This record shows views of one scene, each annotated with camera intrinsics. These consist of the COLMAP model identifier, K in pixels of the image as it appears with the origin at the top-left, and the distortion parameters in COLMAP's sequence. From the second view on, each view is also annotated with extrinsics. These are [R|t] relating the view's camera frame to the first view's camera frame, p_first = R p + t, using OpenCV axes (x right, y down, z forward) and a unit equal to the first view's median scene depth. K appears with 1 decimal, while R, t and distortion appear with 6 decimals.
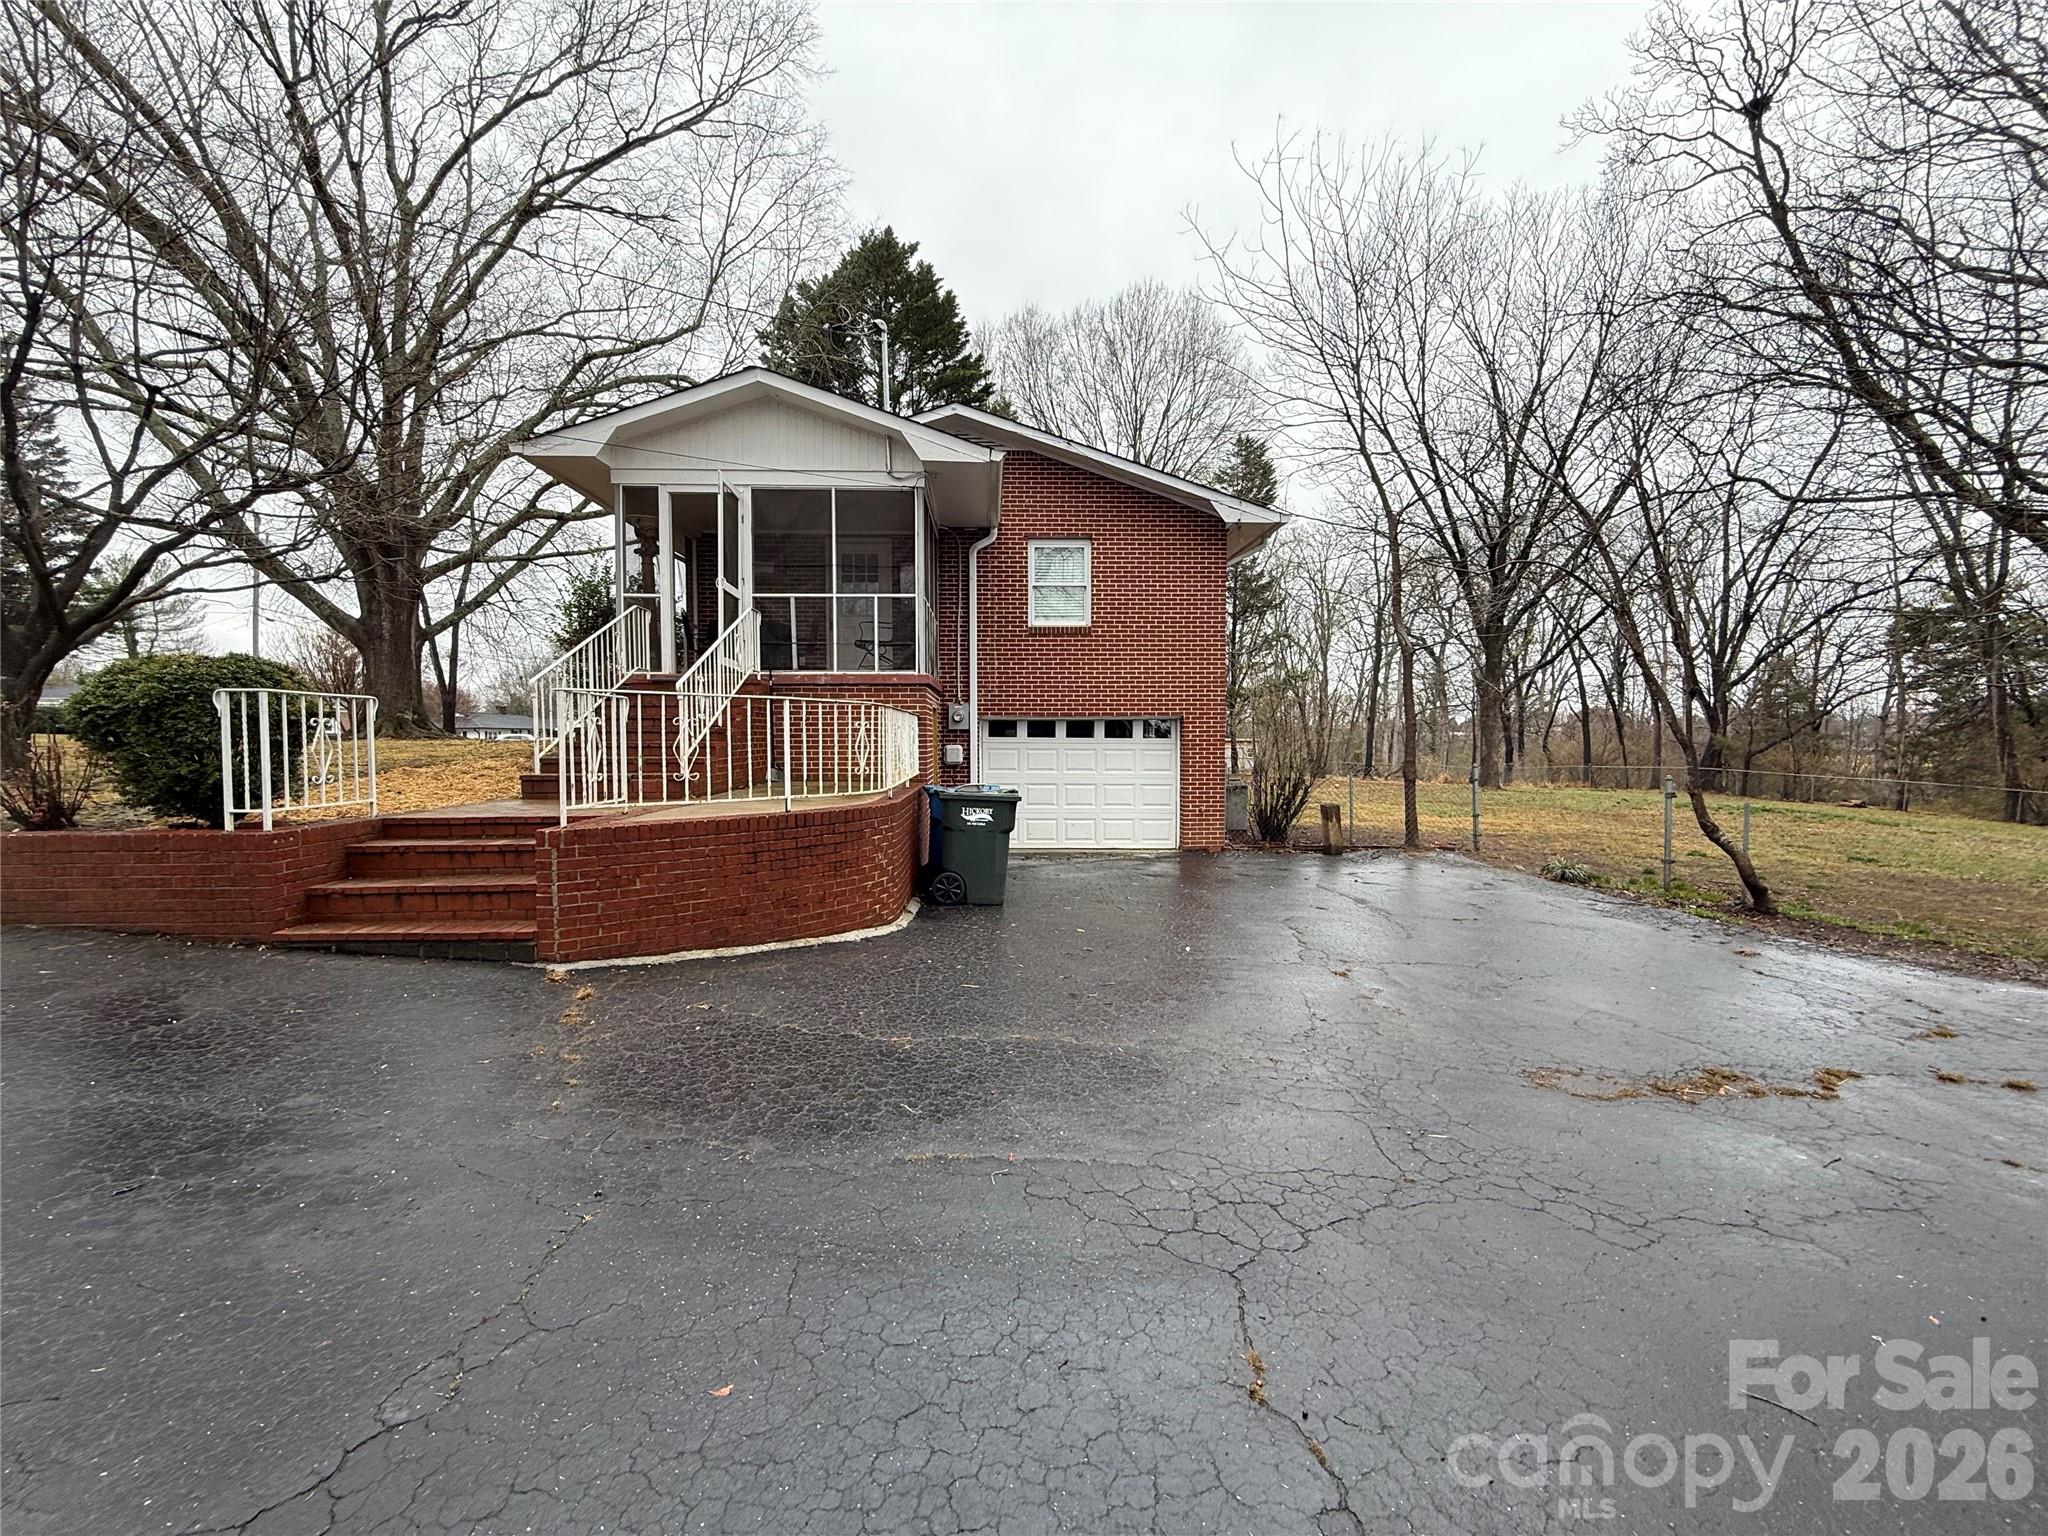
lens RADIAL K [[815.5, 0, 1016.0], [0, 815.5, 767.6], [0, 0, 1]] dist [0.000805, -0.000011]
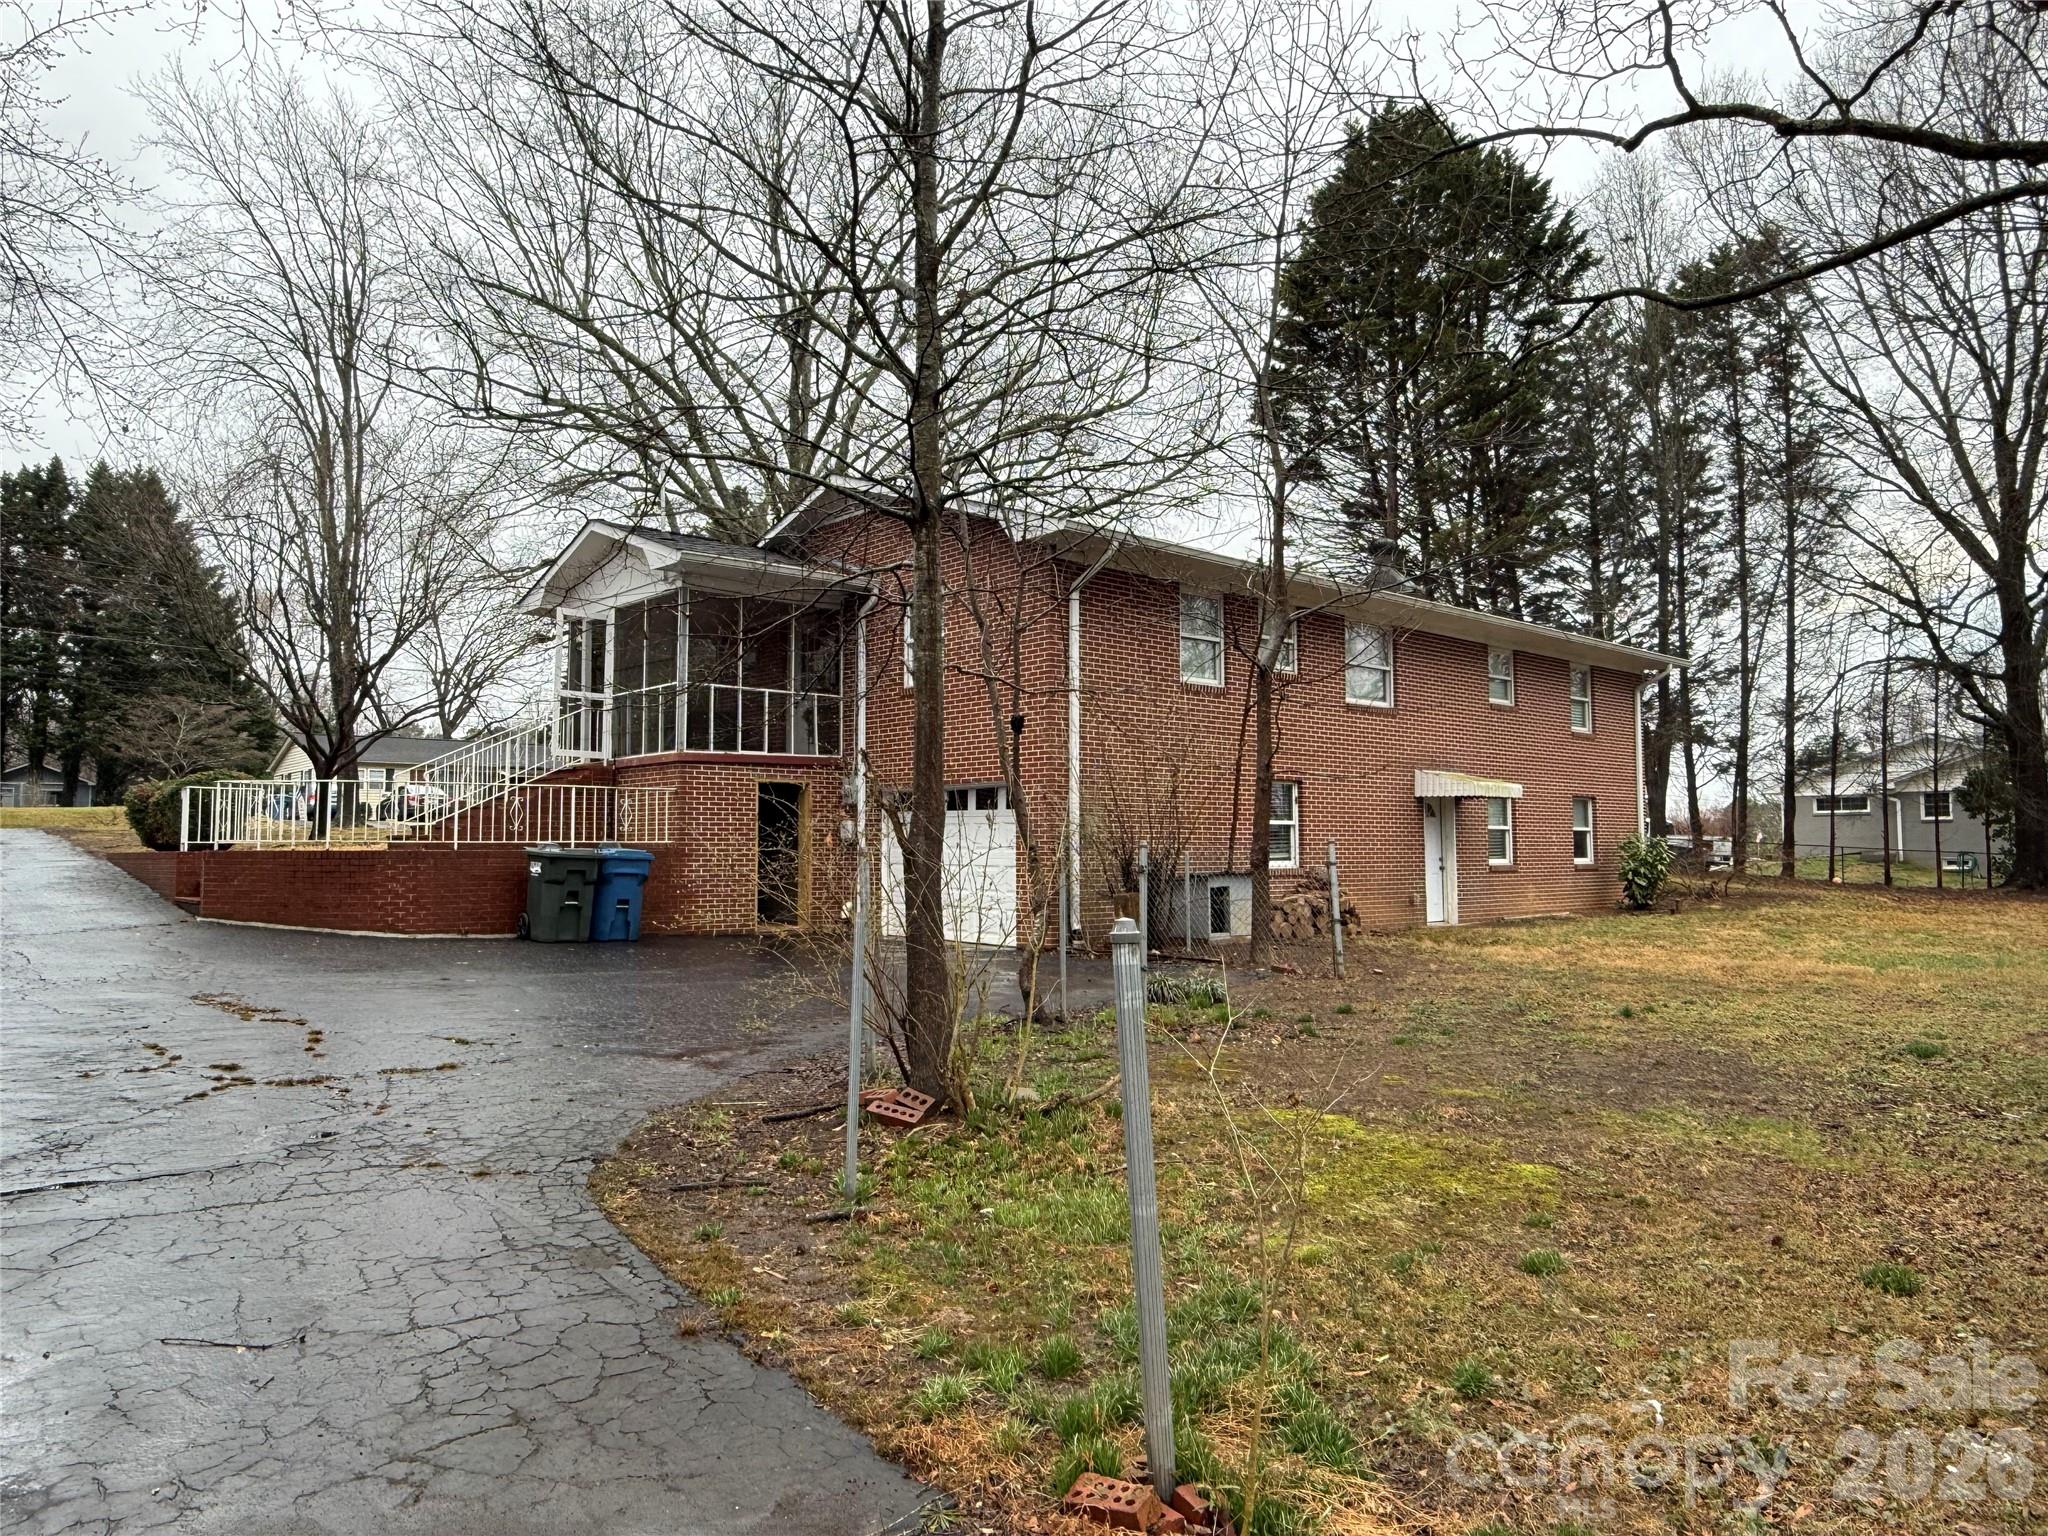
lens RADIAL K [[1317.9, 0, 1024.5], [0, 1317.9, 771.3], [0, 0, 1]] dist [0.000865, -0.000479]
pose [[0.656023, -0.041976, -0.753573, 1.166894], [-0.025923, 0.996610, -0.078081, 0.029768], [0.754296, 0.070757, 0.652710, 0.140405]]
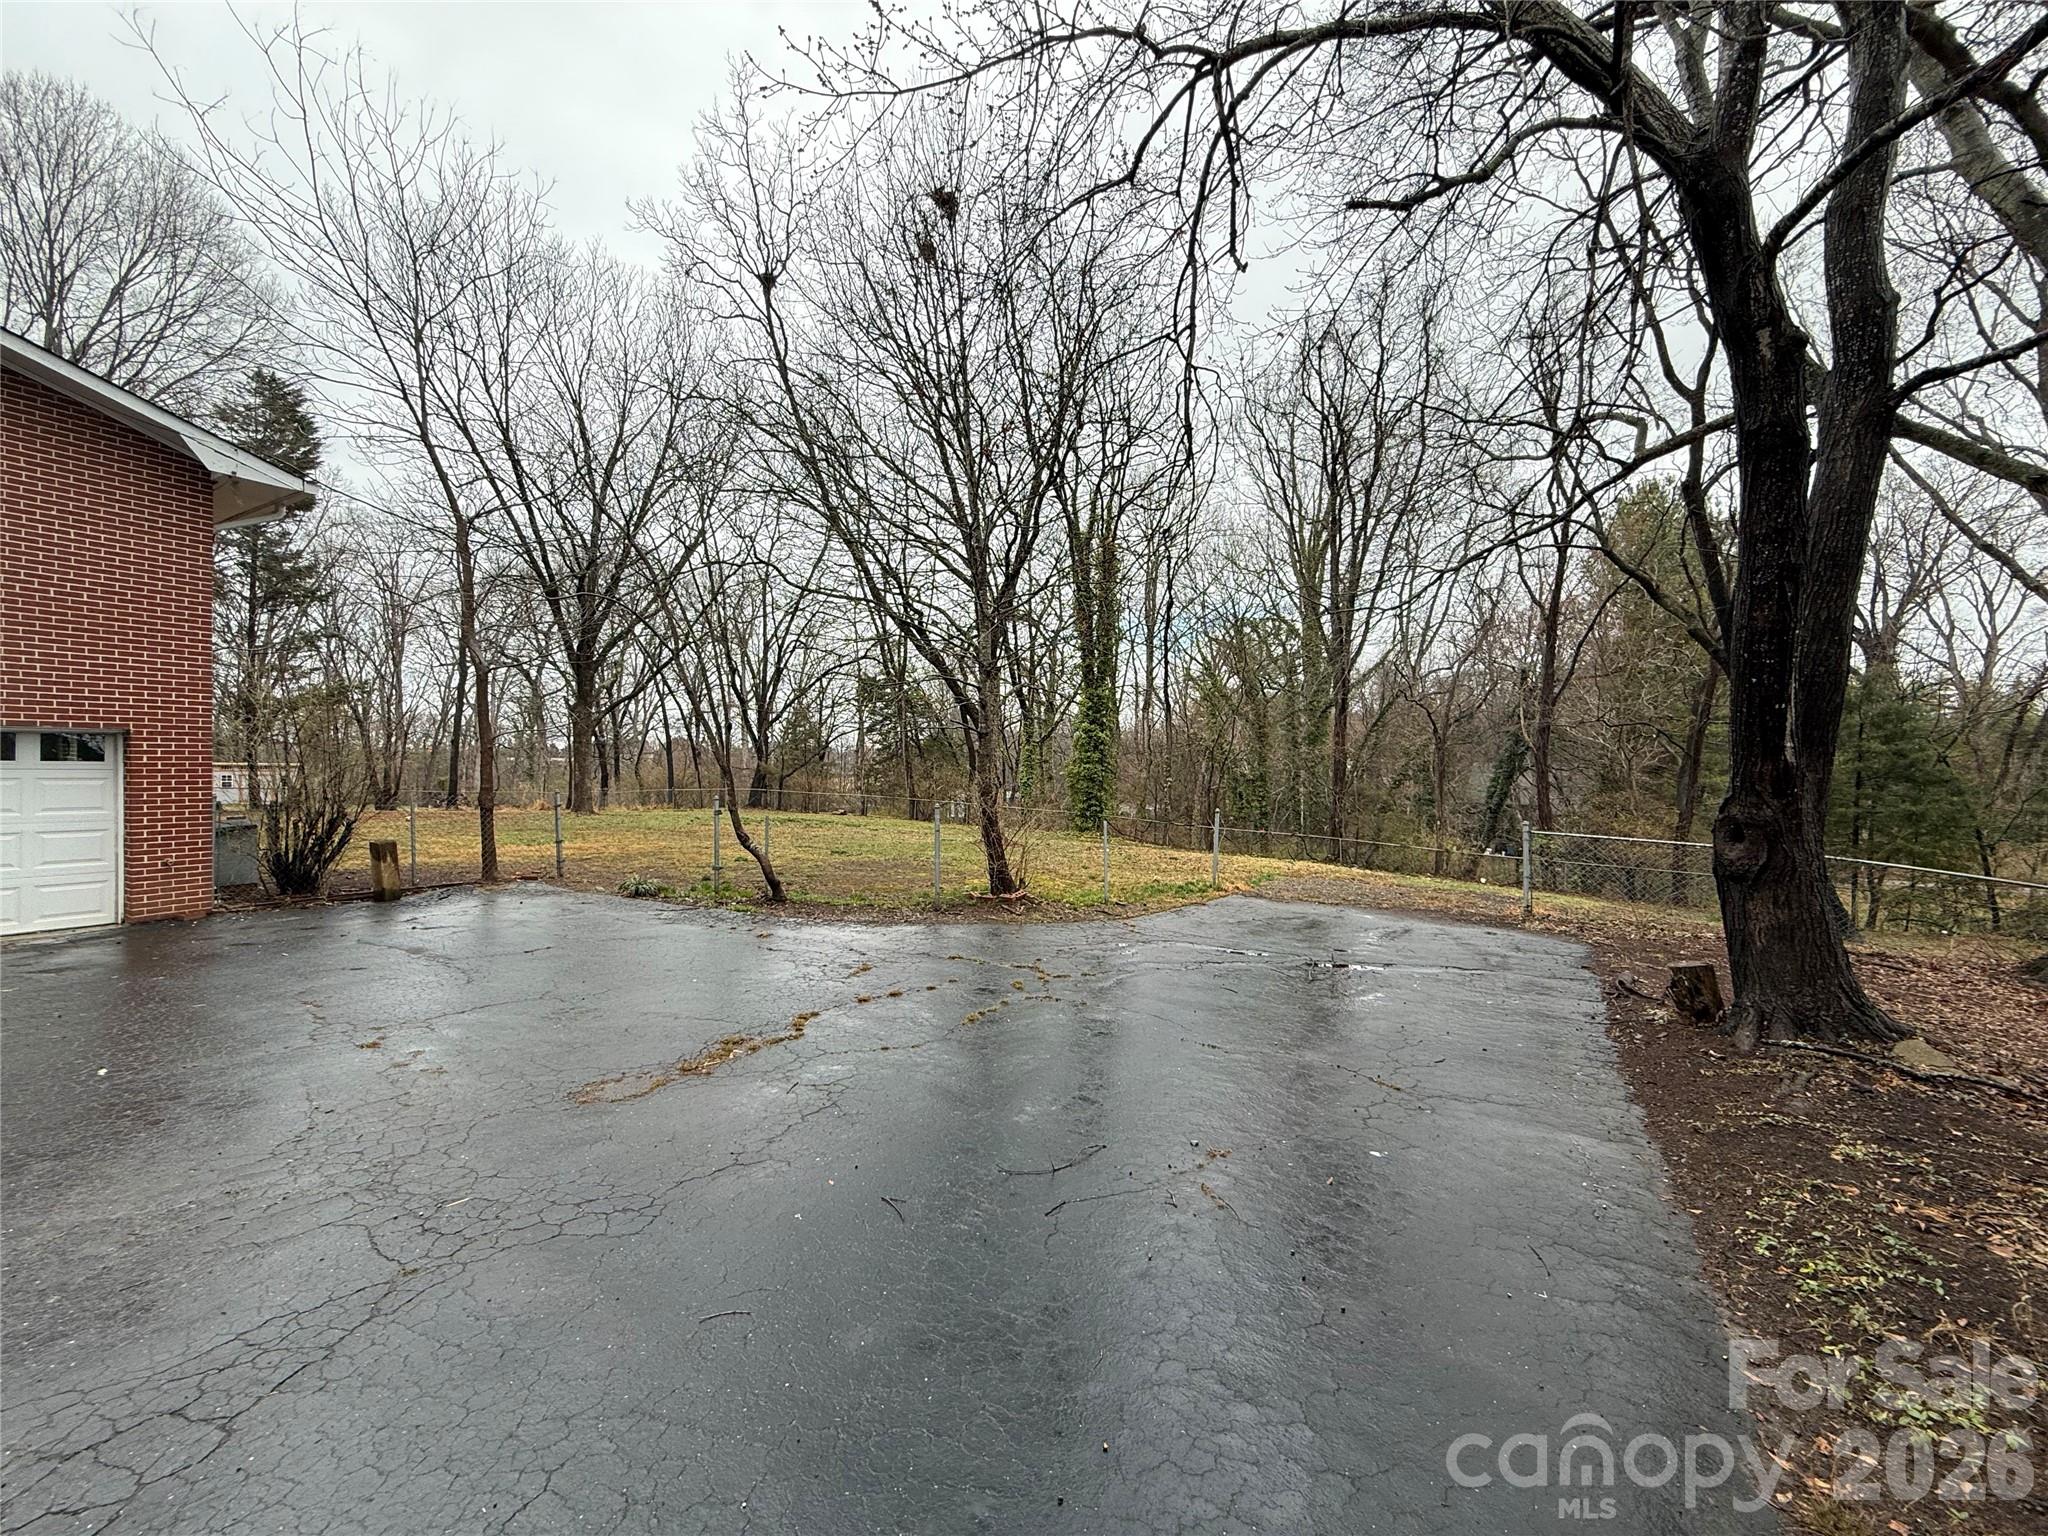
lens RADIAL K [[815.5, 0, 1017.6], [0, 815.5, 766.8], [0, 0, 1]] dist [0.000805, -0.000011]
pose [[0.532882, 0.002939, 0.846185, 0.019208], [0.024723, 0.999513, -0.019041, 0.000404], [-0.845829, 0.031067, 0.532549, -0.005214]]
